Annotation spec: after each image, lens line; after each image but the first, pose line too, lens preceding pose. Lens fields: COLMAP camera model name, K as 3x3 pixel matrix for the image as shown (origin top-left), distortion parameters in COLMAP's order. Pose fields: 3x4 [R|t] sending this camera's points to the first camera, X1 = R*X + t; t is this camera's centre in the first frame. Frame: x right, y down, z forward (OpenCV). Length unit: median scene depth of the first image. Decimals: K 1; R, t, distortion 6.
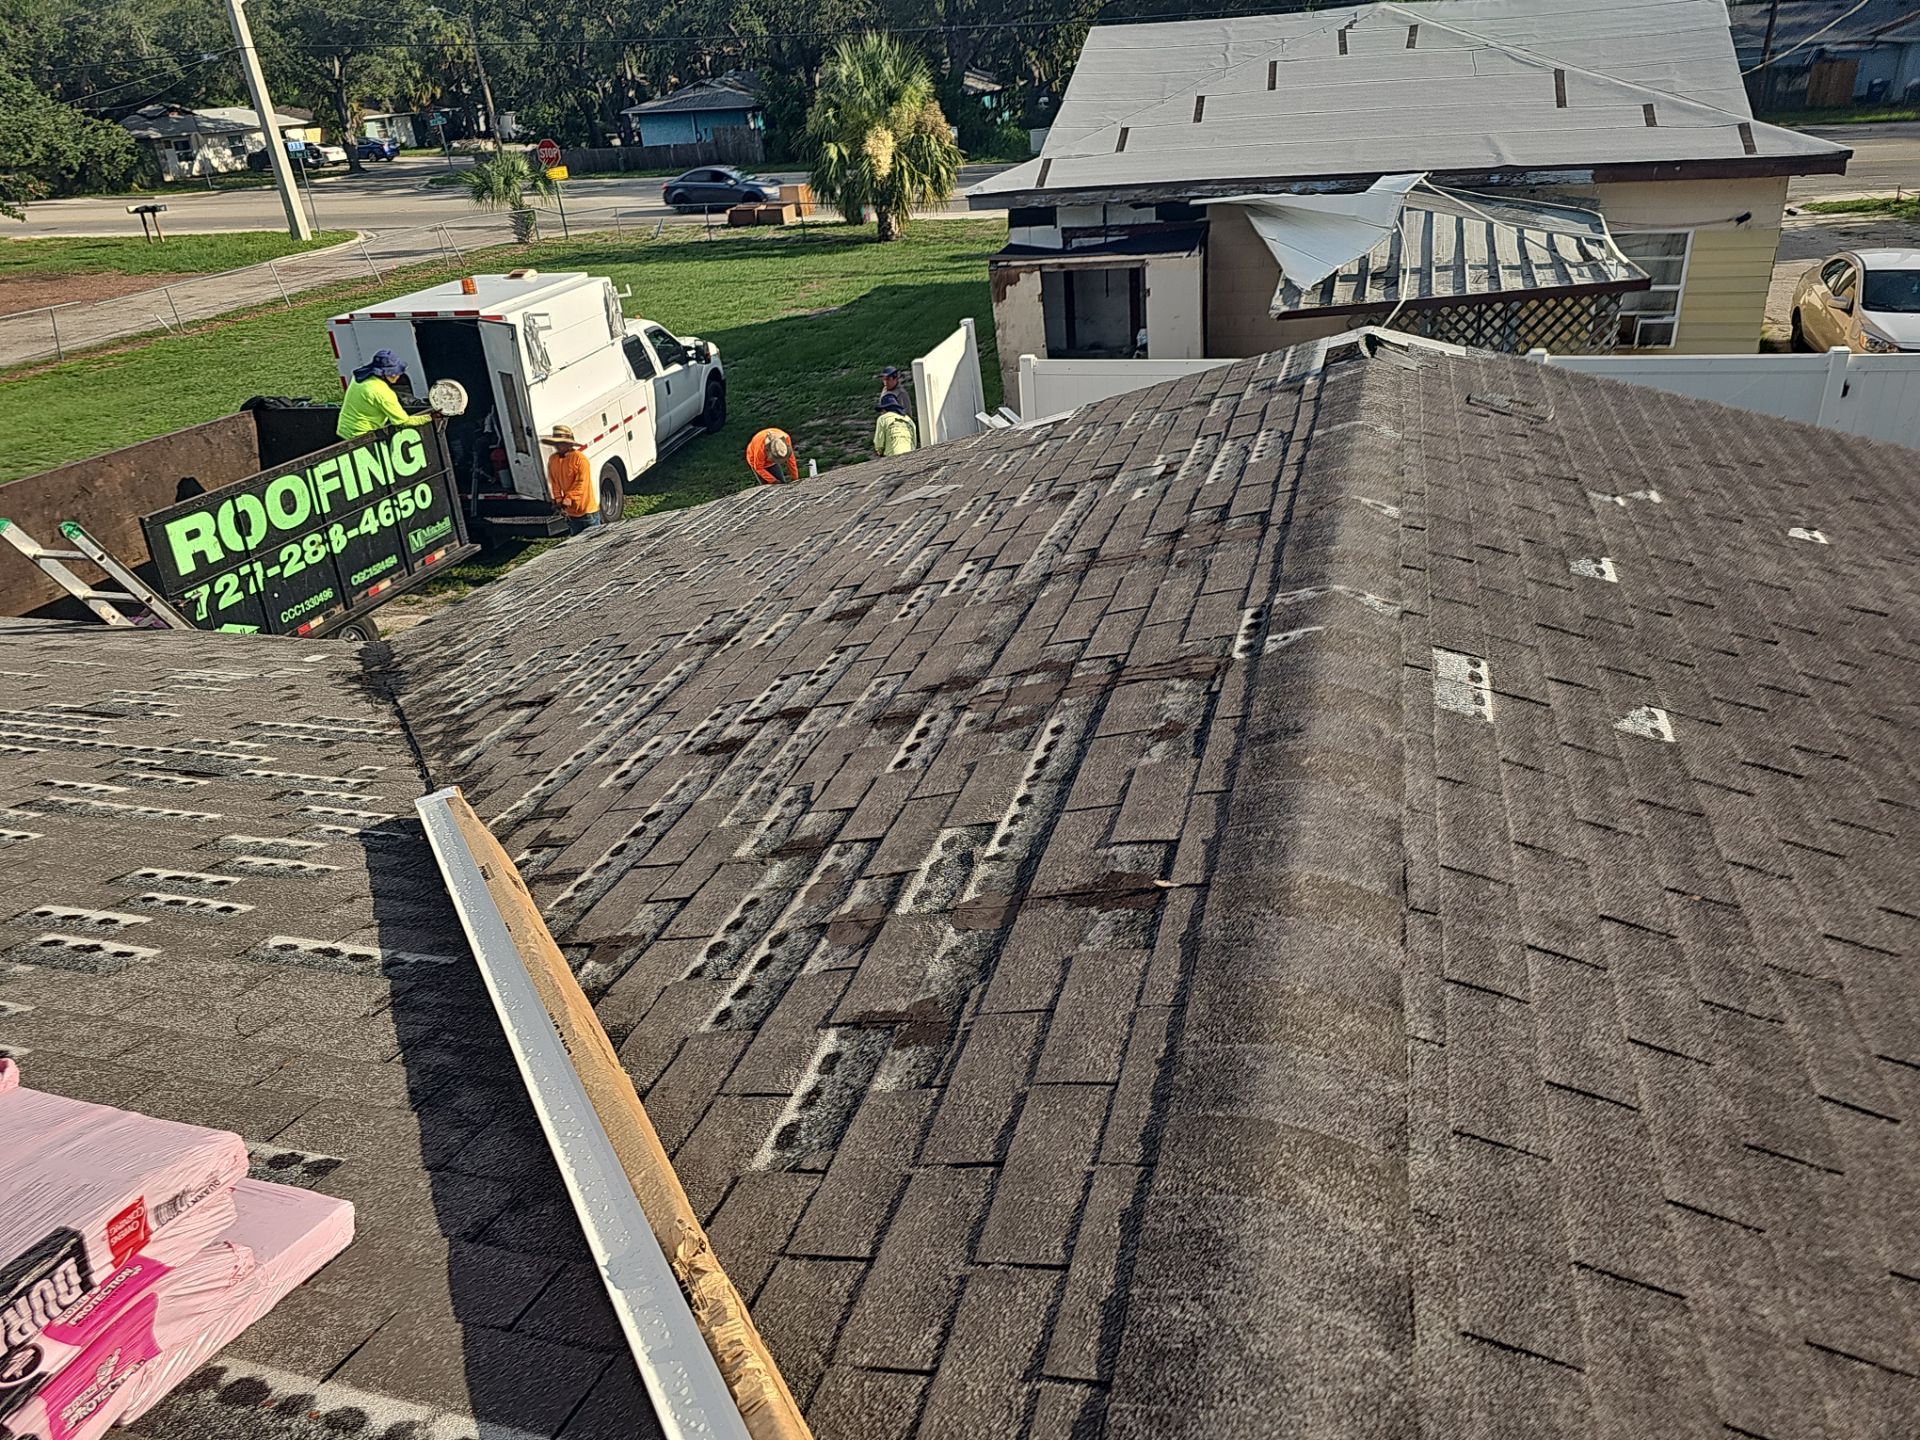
lens RADIAL K [[1305.5, 0, 965.2], [0, 1305.5, 764.3], [0, 0, 1]] dist [0.027072, -0.004324]
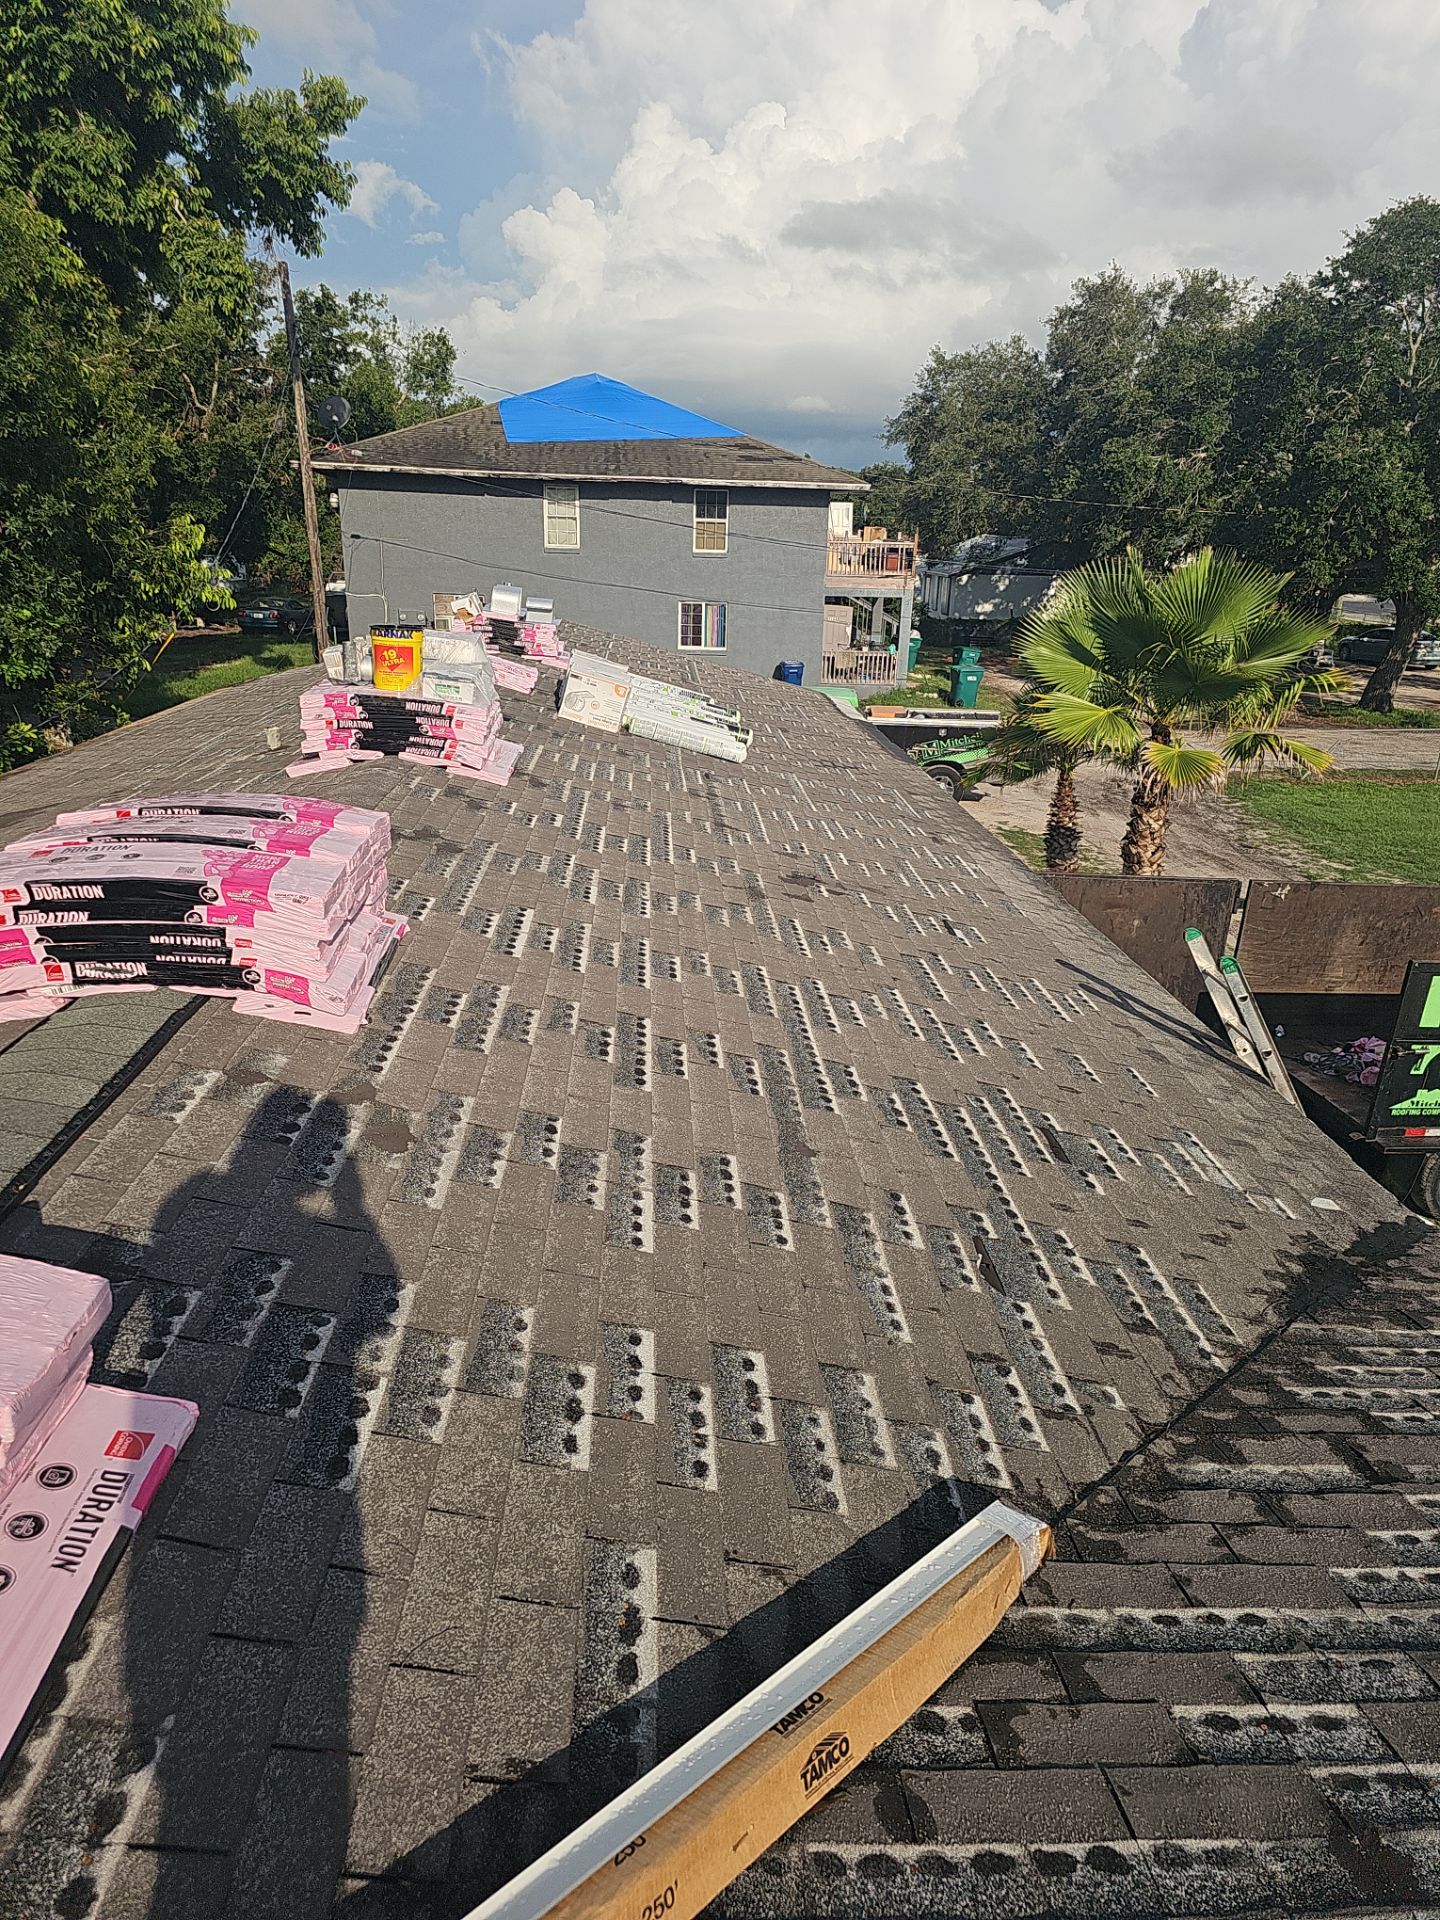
lens RADIAL K [[1271.7, 0, 750.1], [0, 1271.7, 956.8], [0, 0, 1]] dist [0.050748, -0.033288]
pose [[0.349060, 0.375720, -0.858482, 0.022457], [-0.500743, 0.849131, 0.168025, -0.170031], [0.792094, 0.371229, 0.484537, 0.253731]]
